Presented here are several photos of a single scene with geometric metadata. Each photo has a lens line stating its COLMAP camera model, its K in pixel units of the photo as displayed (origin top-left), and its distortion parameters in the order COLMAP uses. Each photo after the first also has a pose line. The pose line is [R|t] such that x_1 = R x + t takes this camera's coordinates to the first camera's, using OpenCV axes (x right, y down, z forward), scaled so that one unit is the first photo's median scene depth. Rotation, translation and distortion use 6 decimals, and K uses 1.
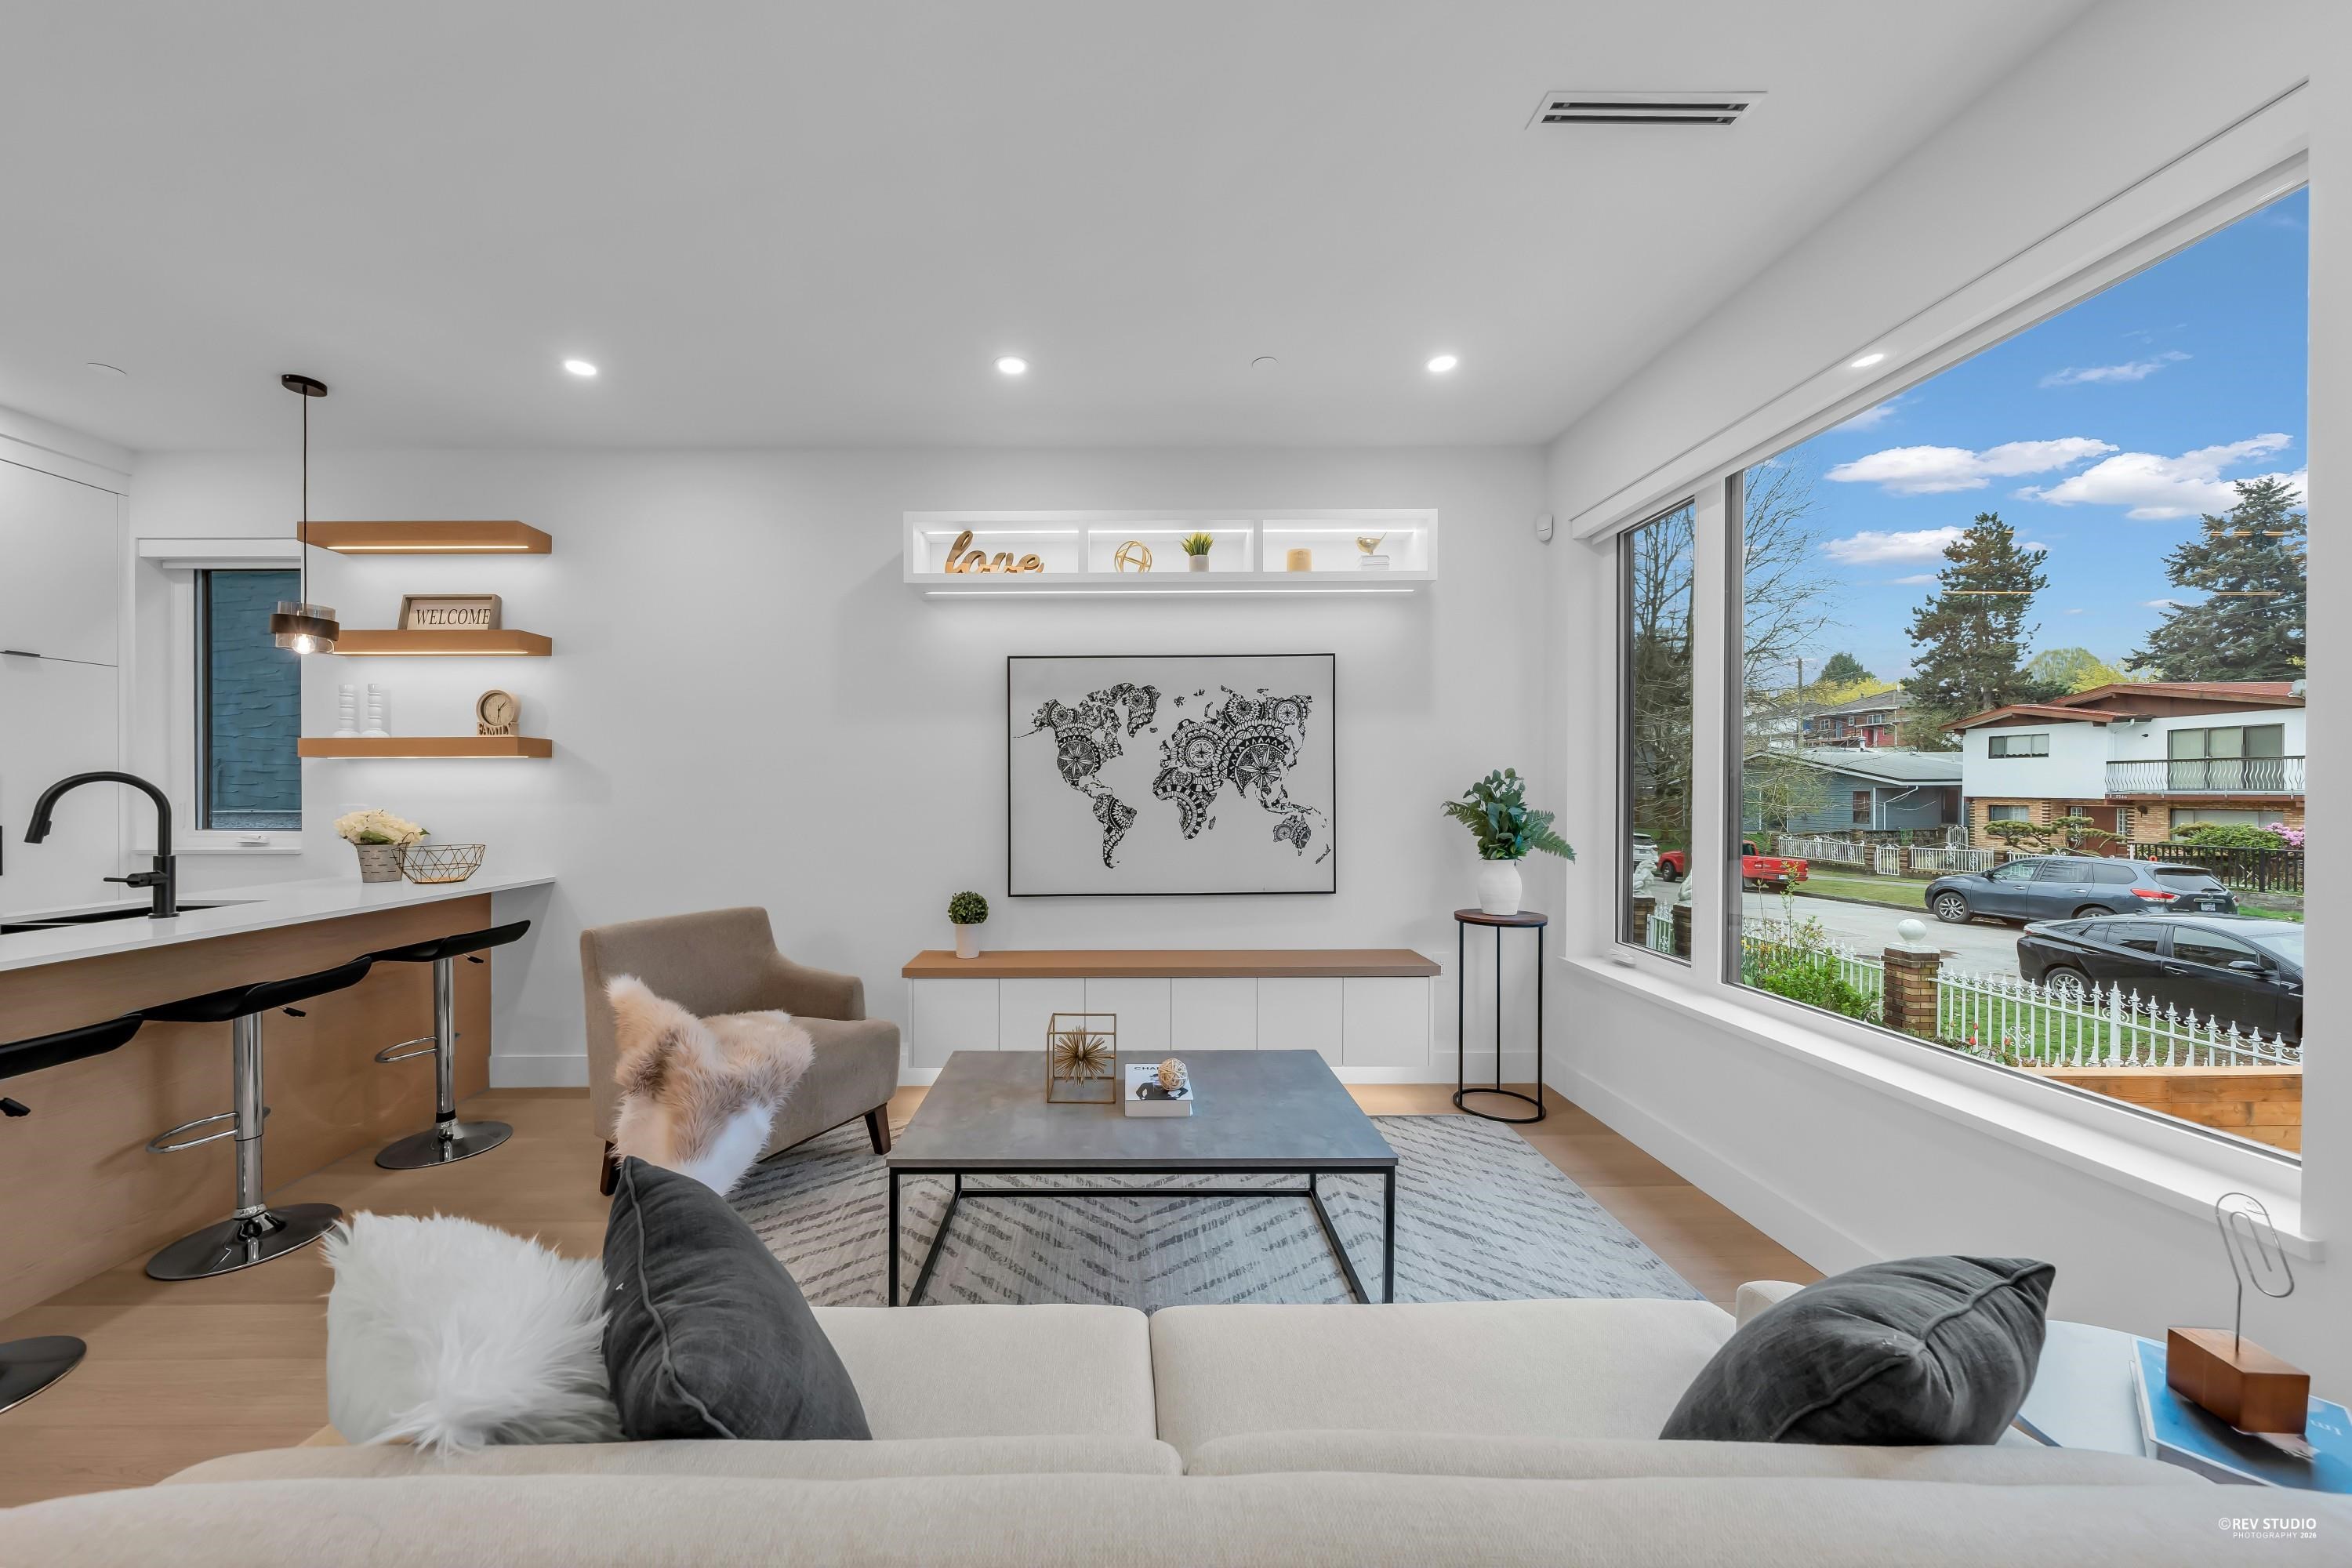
lens RADIAL K [[848.9, 0, 1128.7], [0, 848.9, 788.0], [0, 0, 1]] dist [-0.004569, -0.000134]
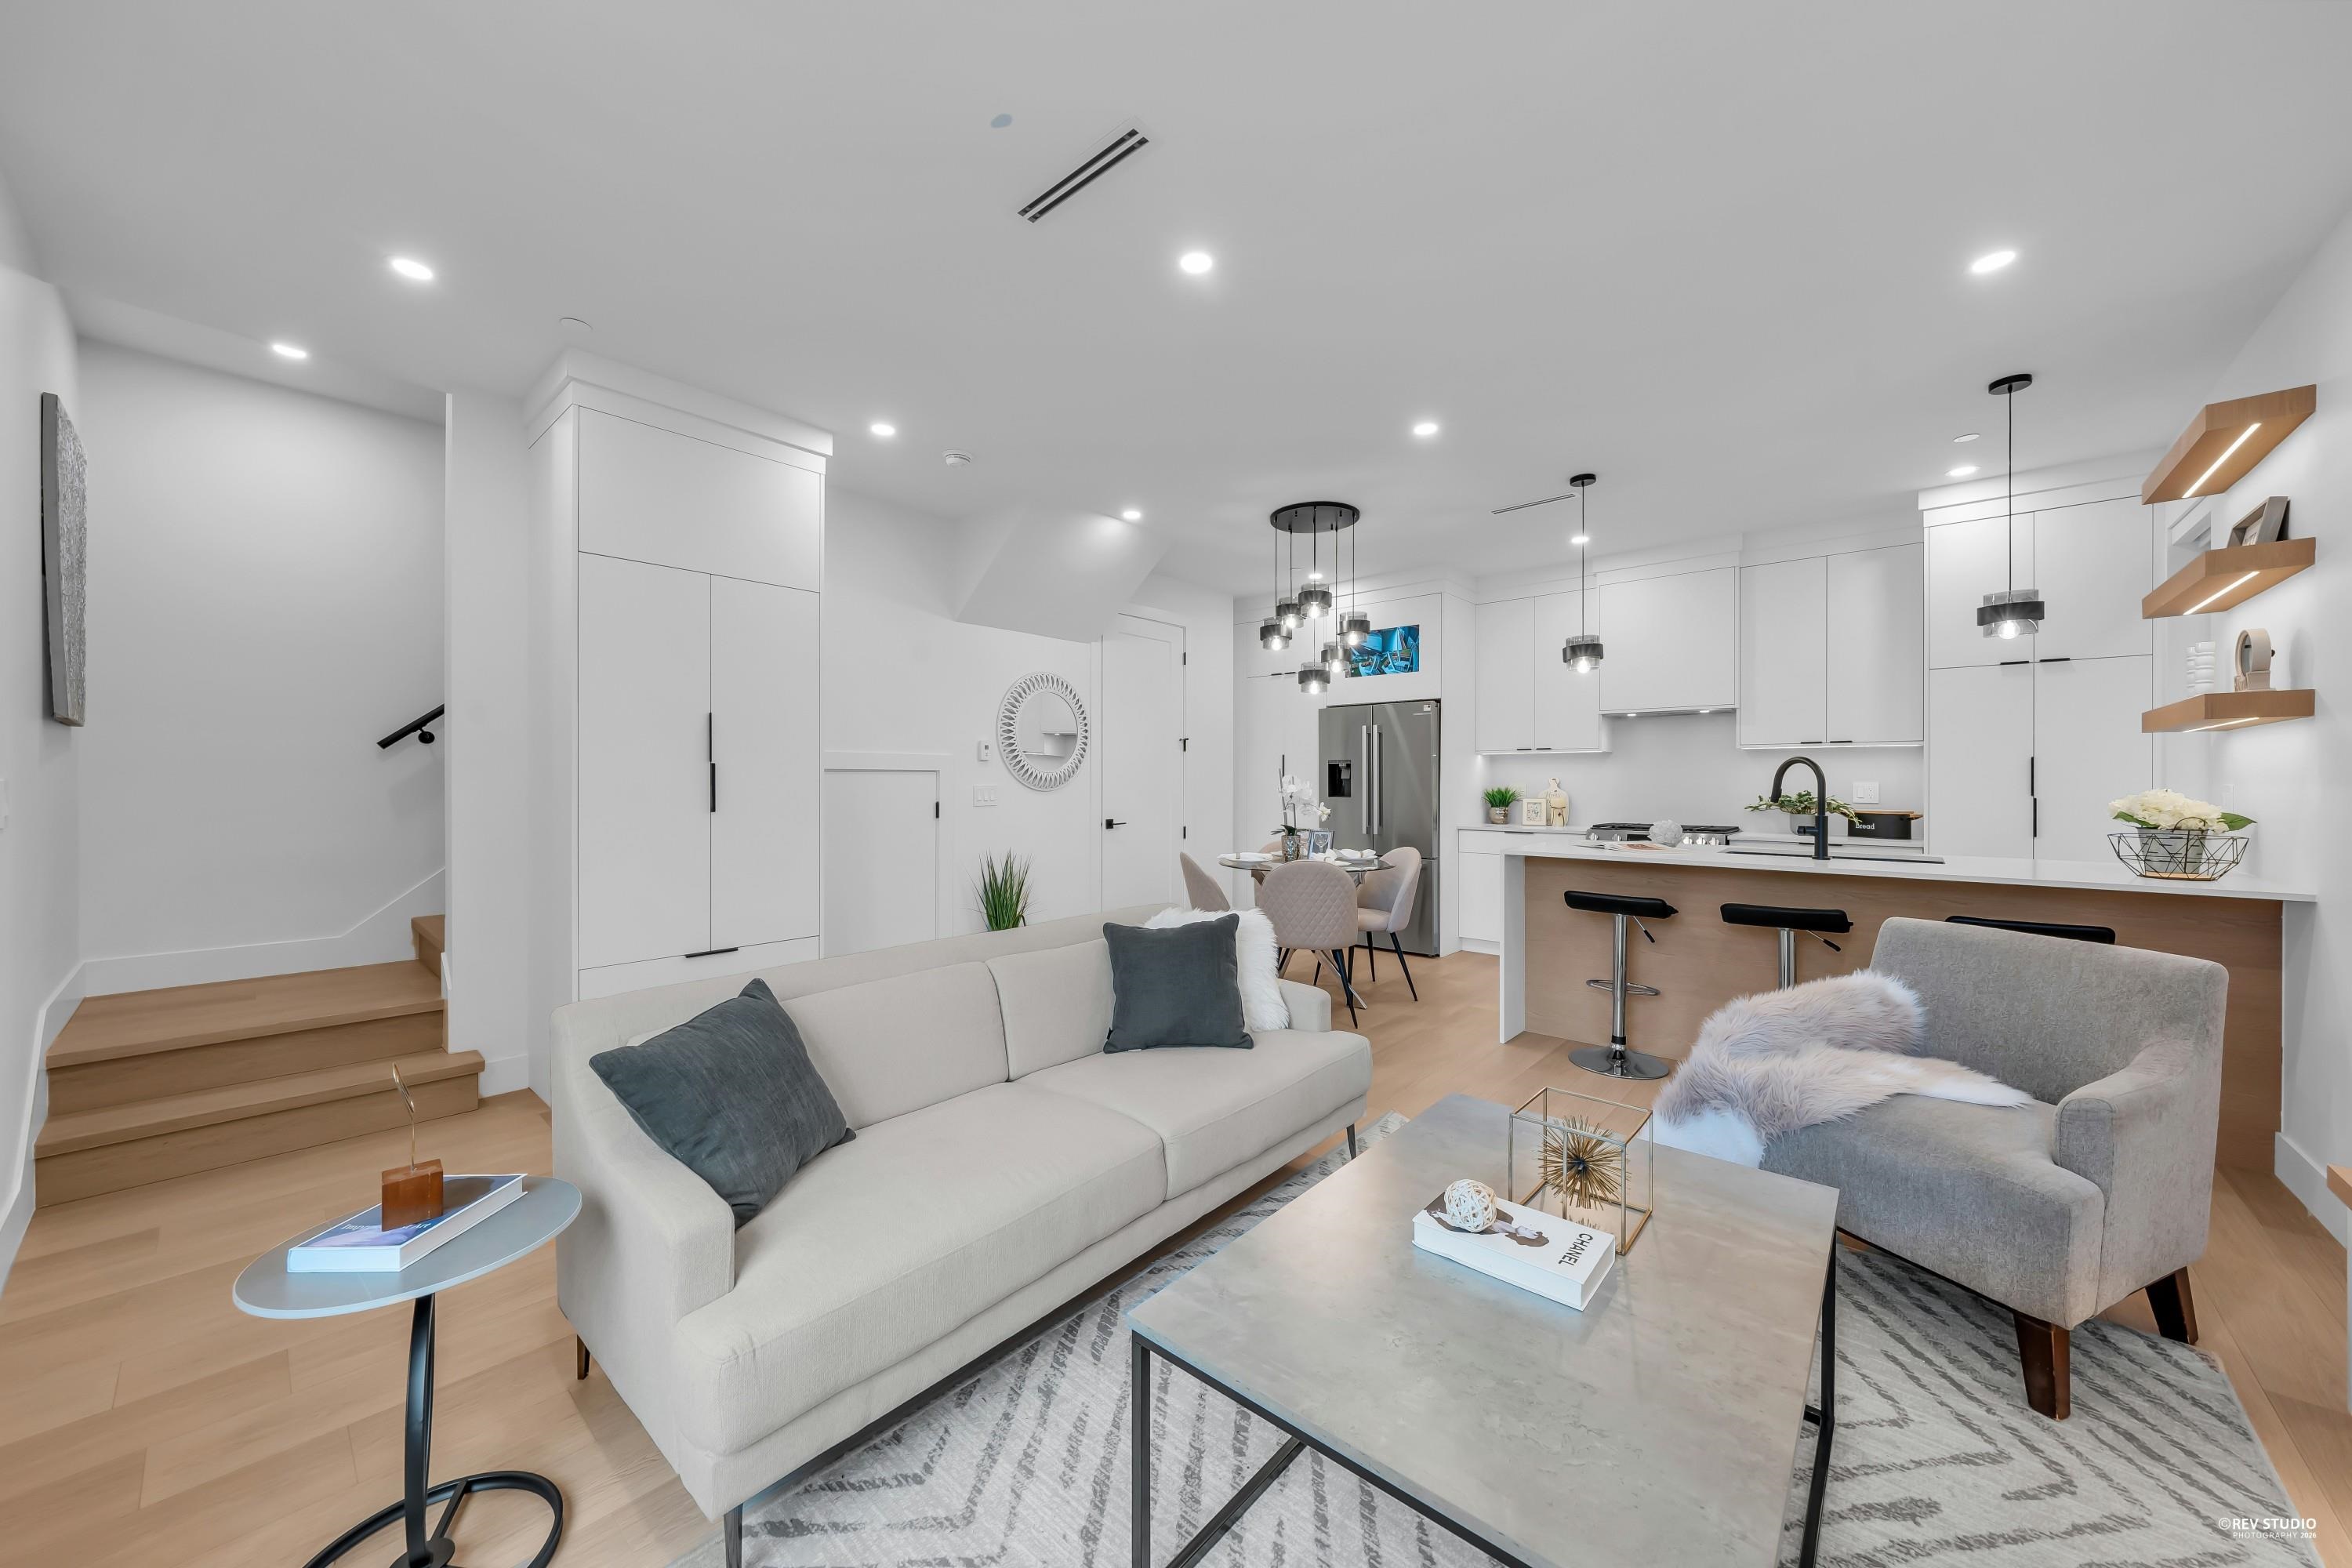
lens RADIAL K [[848.9, 0, 1231.2], [0, 848.9, 772.1], [0, 0, 1]] dist [-0.004569, -0.000134]
pose [[-0.633846, -0.005804, -0.773437, 0.393559], [0.004414, 0.999928, -0.011121, 0.013245], [0.773446, -0.010463, -0.633775, 0.777955]]
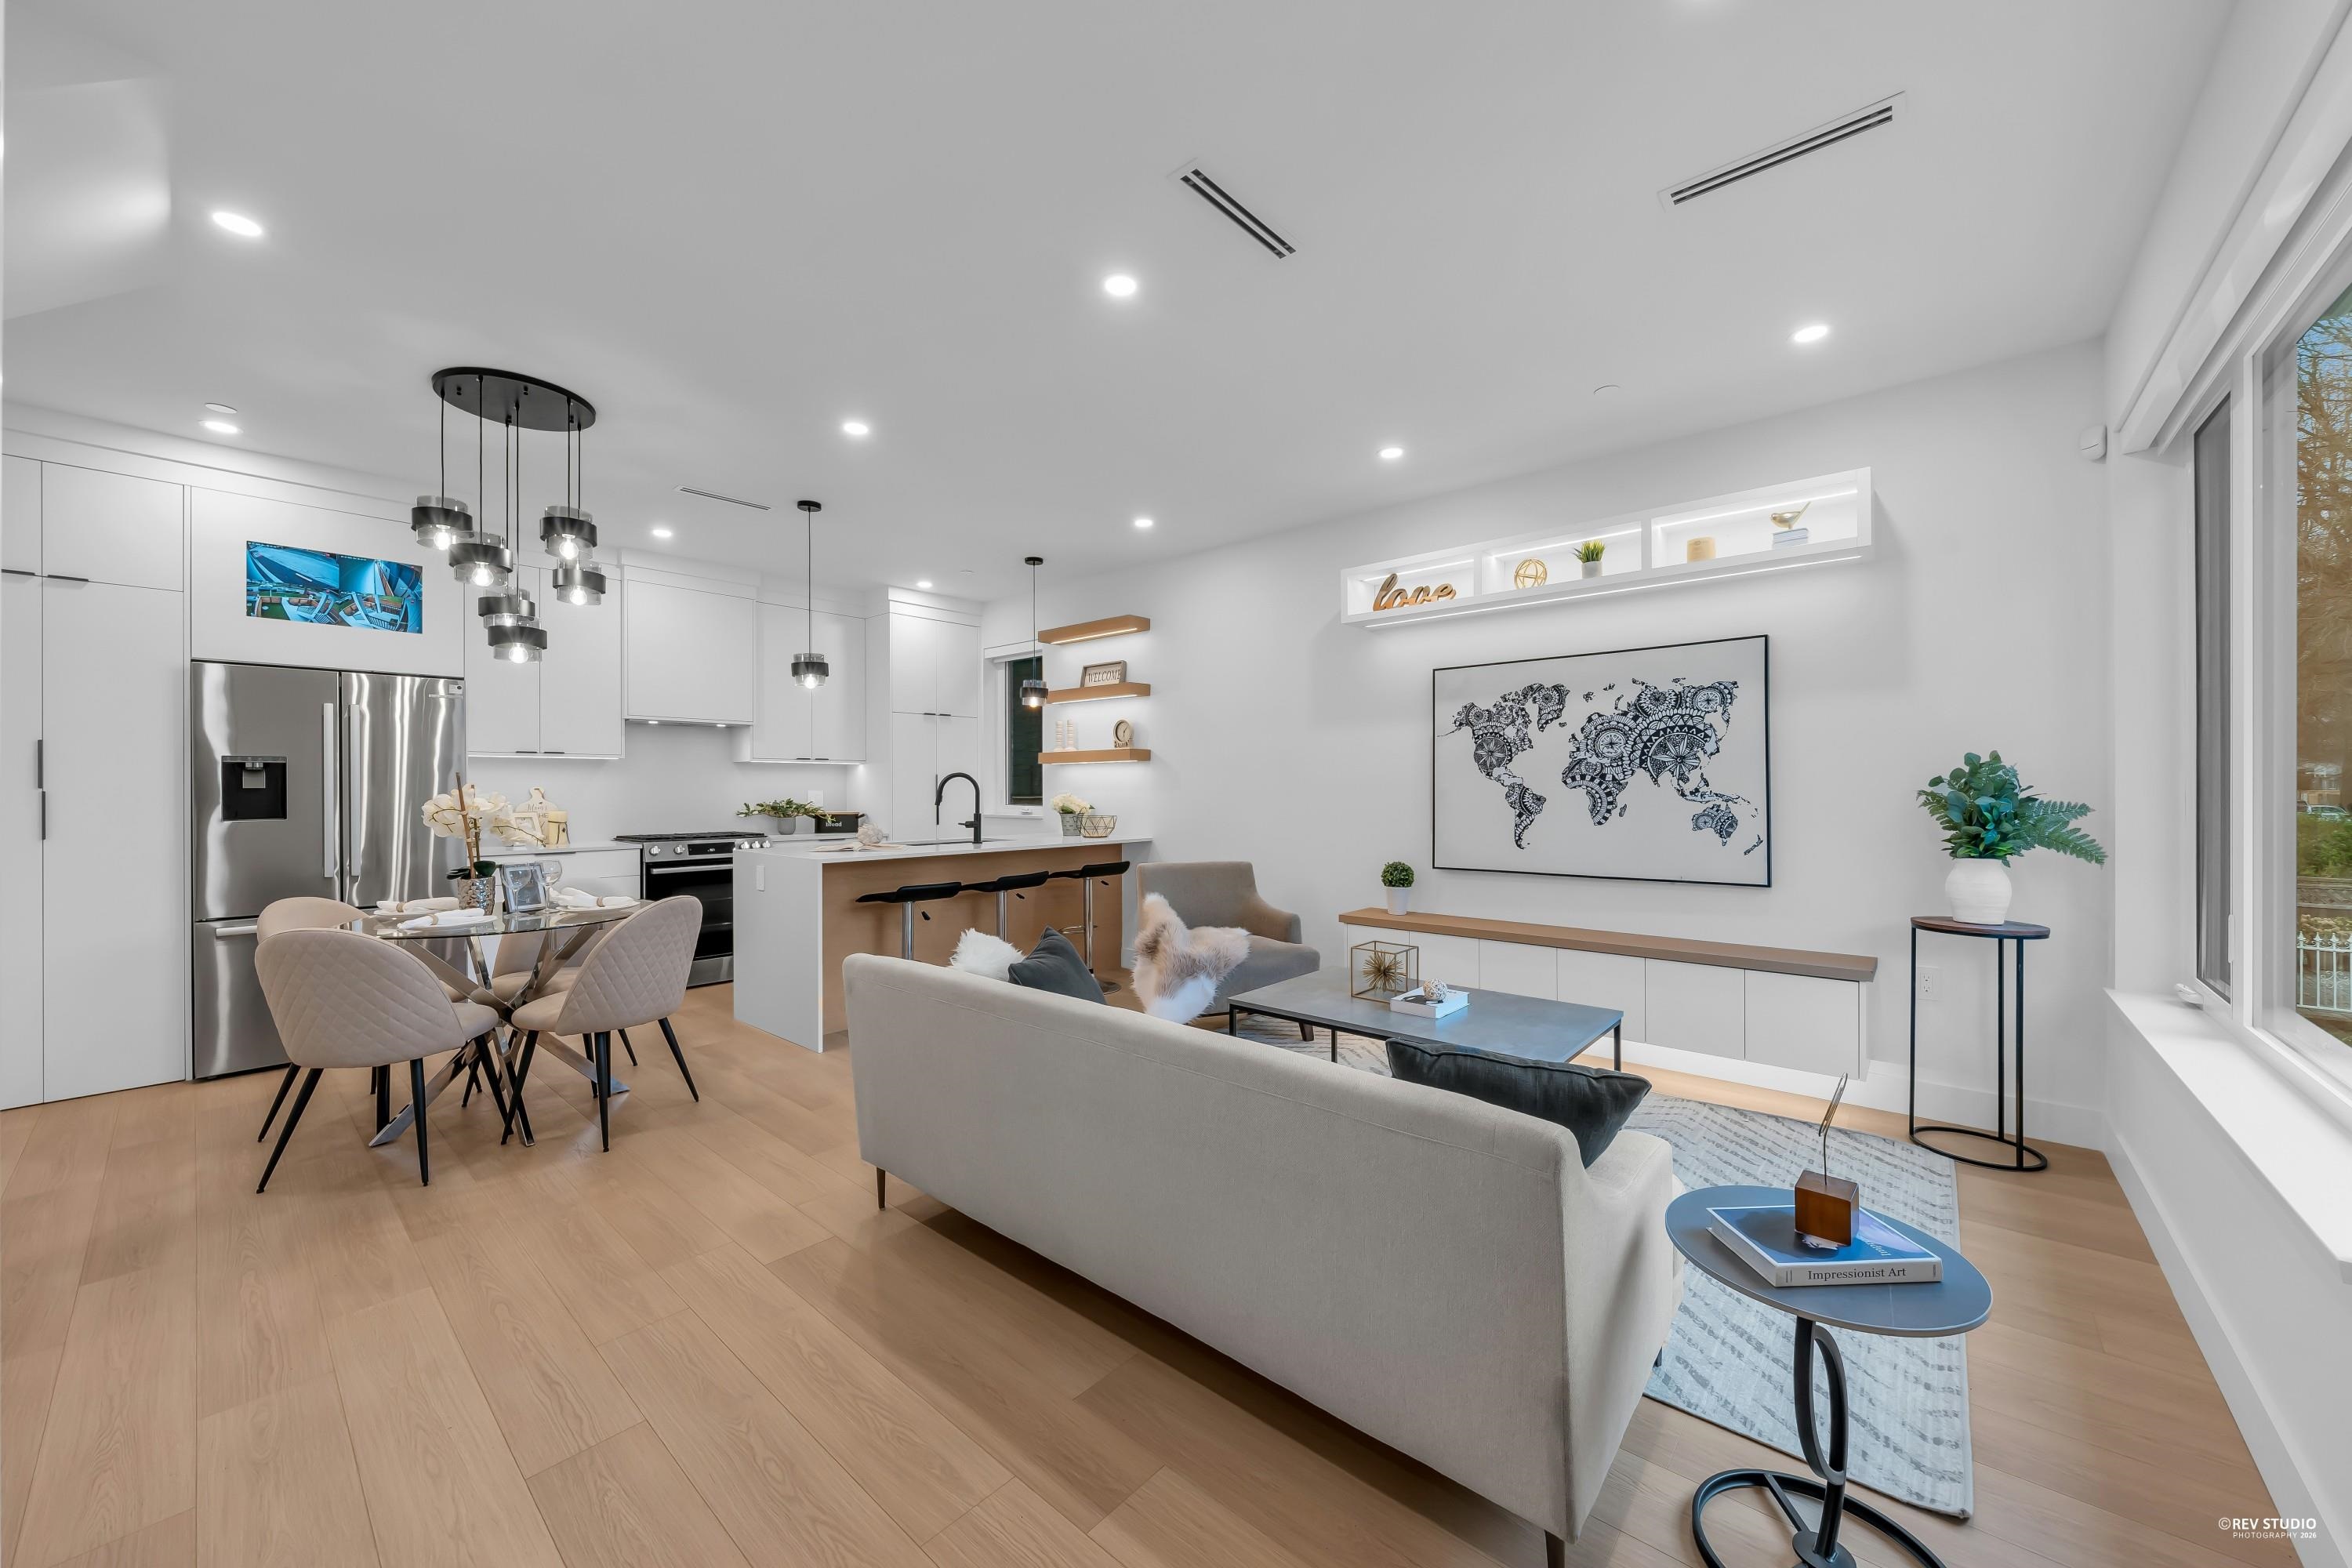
lens RADIAL K [[848.9, 0, 1129.1], [0, 848.9, 778.8], [0, 0, 1]] dist [-0.004569, -0.000134]
pose [[0.735229, -0.006362, -0.677789, 0.362428], [0.003300, 0.999978, -0.005807, 0.006126], [0.677811, 0.002033, 0.735234, -0.184334]]
